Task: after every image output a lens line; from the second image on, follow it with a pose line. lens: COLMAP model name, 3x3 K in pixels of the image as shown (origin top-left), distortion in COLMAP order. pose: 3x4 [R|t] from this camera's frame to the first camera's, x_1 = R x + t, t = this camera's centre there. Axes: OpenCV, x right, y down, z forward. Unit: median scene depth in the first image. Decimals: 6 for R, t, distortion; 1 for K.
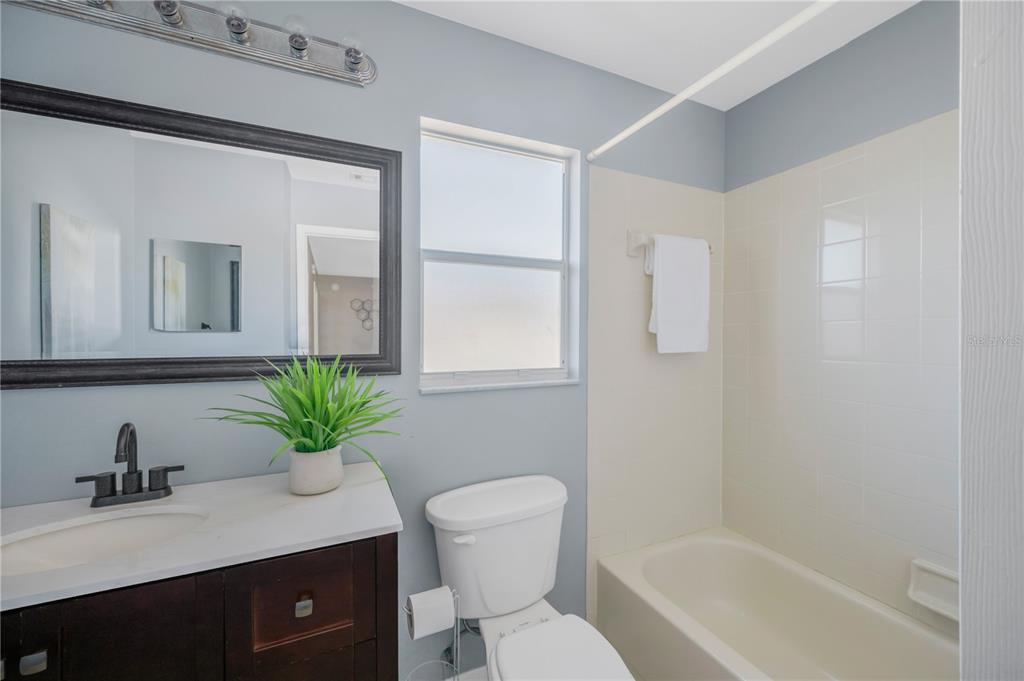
lens RADIAL K [[408.5, 0, 512.2], [0, 408.5, 340.3], [0, 0, 1]] dist [-0.003857, -0.000345]
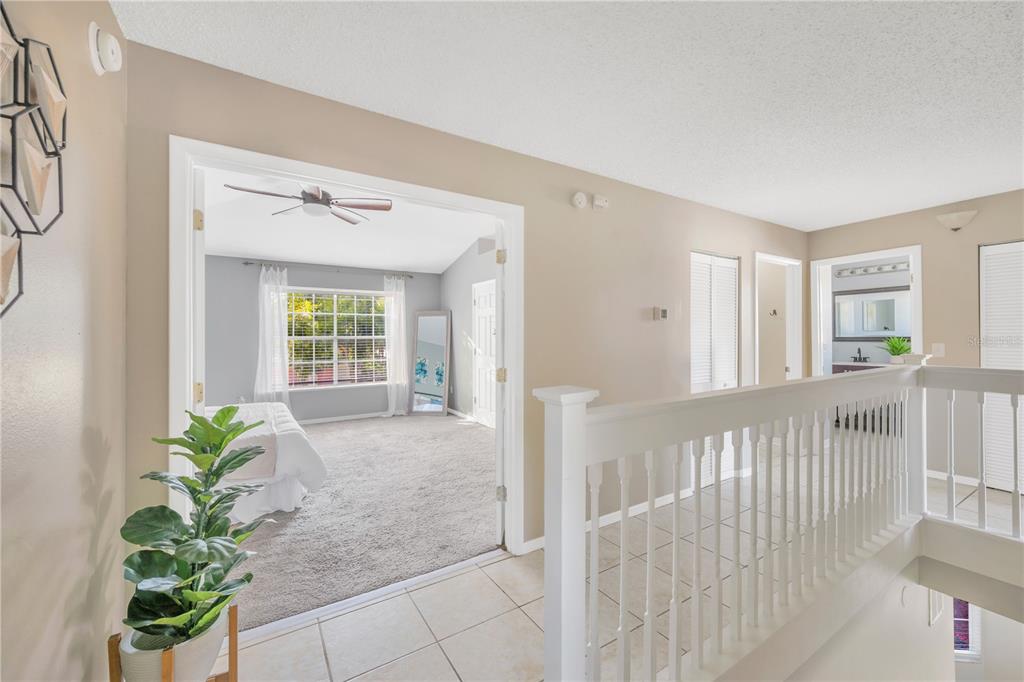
lens RADIAL K [[403.1, 0, 510.3], [0, 403.1, 335.8], [0, 0, 1]] dist [0.004227, 0.000527]
pose [[0.122776, 0.003789, -0.992427, 3.943266], [-0.001556, 0.999992, 0.003626, 0.015701], [0.992433, 0.001099, 0.122781, -4.398361]]
